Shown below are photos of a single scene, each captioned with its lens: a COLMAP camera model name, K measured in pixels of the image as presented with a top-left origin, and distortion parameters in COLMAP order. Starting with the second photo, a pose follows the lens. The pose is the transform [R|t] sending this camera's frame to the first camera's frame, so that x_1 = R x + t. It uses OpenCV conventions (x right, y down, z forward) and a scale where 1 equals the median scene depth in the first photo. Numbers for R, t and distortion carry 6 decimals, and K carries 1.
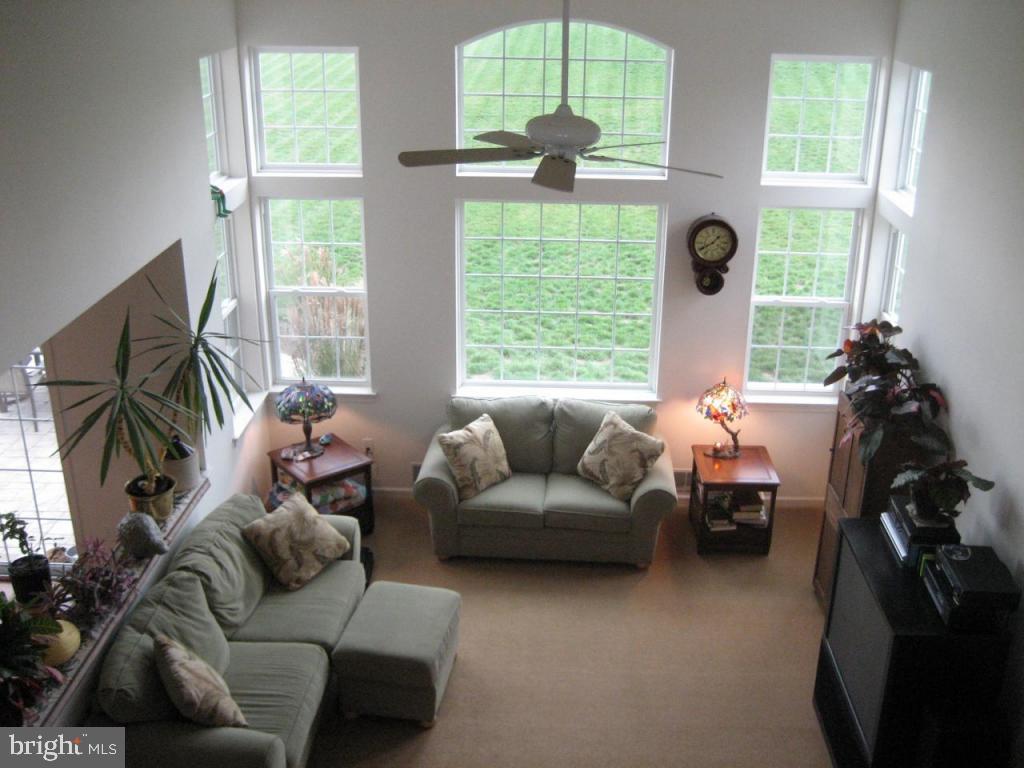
lens RADIAL K [[1060.0, 0, 534.5], [0, 1060.0, 377.5], [0, 0, 1]] dist [-0.152319, 0.185451]
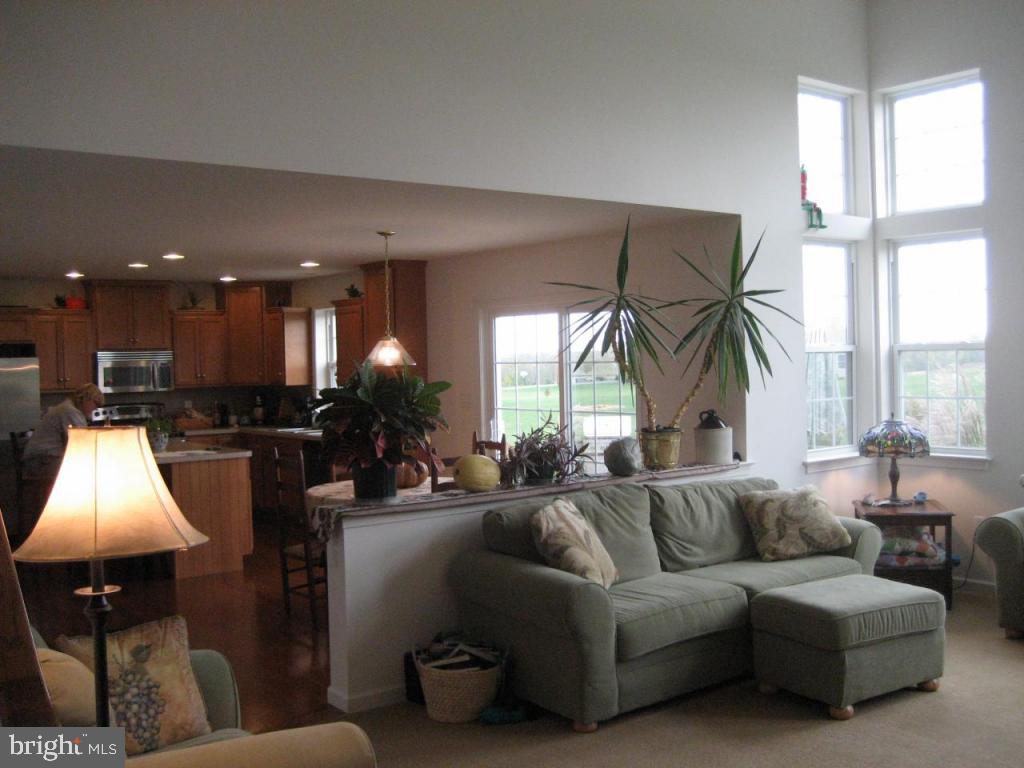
lens RADIAL K [[1060.0, 0, 534.5], [0, 1060.0, 377.5], [0, 0, 1]] dist [-0.152319, 0.185451]
pose [[0.649897, -0.011746, -0.759931, 0.271321], [-0.254772, 0.938662, -0.232391, 0.264787], [0.716048, 0.344639, 0.607041, 0.221496]]
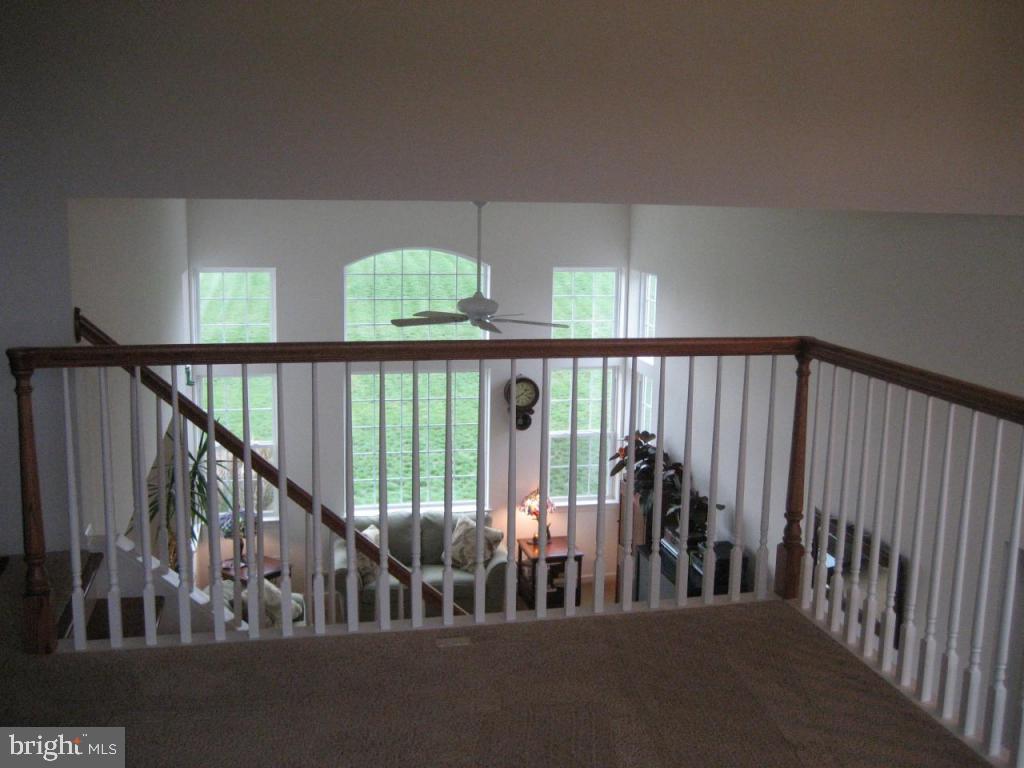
lens RADIAL K [[1060.0, 0, 534.5], [0, 1060.0, 377.5], [0, 0, 1]] dist [-0.152319, 0.185451]
pose [[0.961755, -0.039750, 0.271011, -0.215134], [0.095651, 0.975865, -0.196312, 0.142154], [-0.256667, 0.214726, 0.942345, -0.402461]]
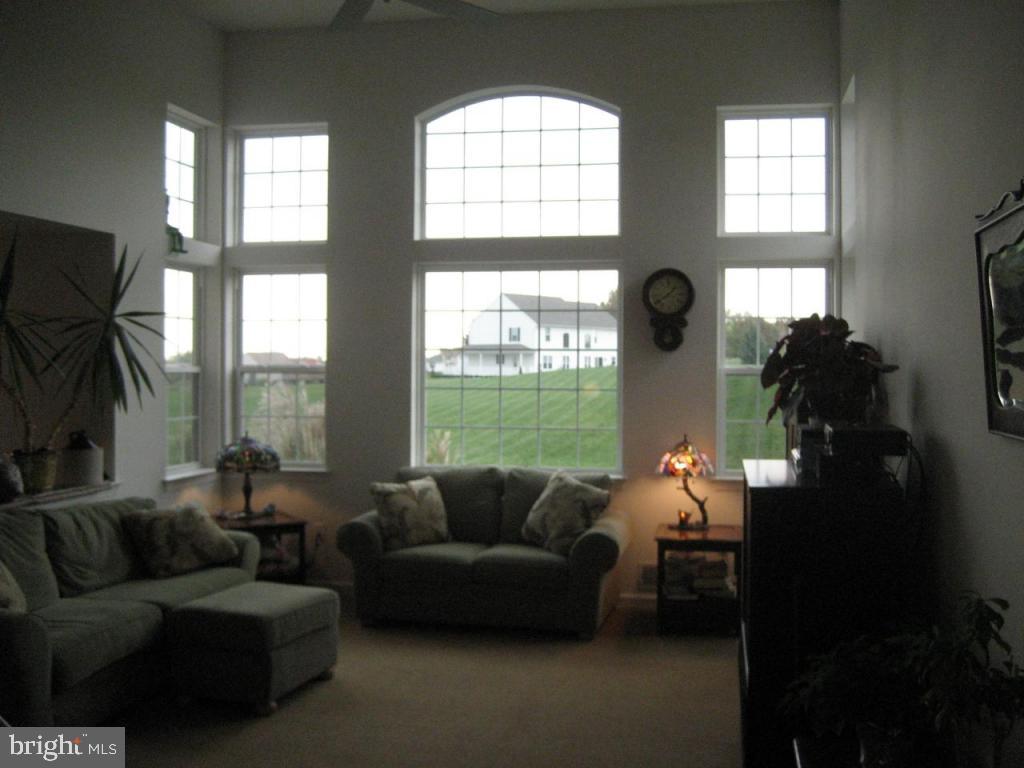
lens RADIAL K [[1060.0, 0, 534.5], [0, 1060.0, 377.5], [0, 0, 1]] dist [-0.152319, 0.185451]
pose [[0.989710, -0.007724, -0.142878, 0.186907], [-0.044686, 0.931912, -0.359922, 0.295935], [0.135929, 0.362603, 0.921977, 0.125143]]
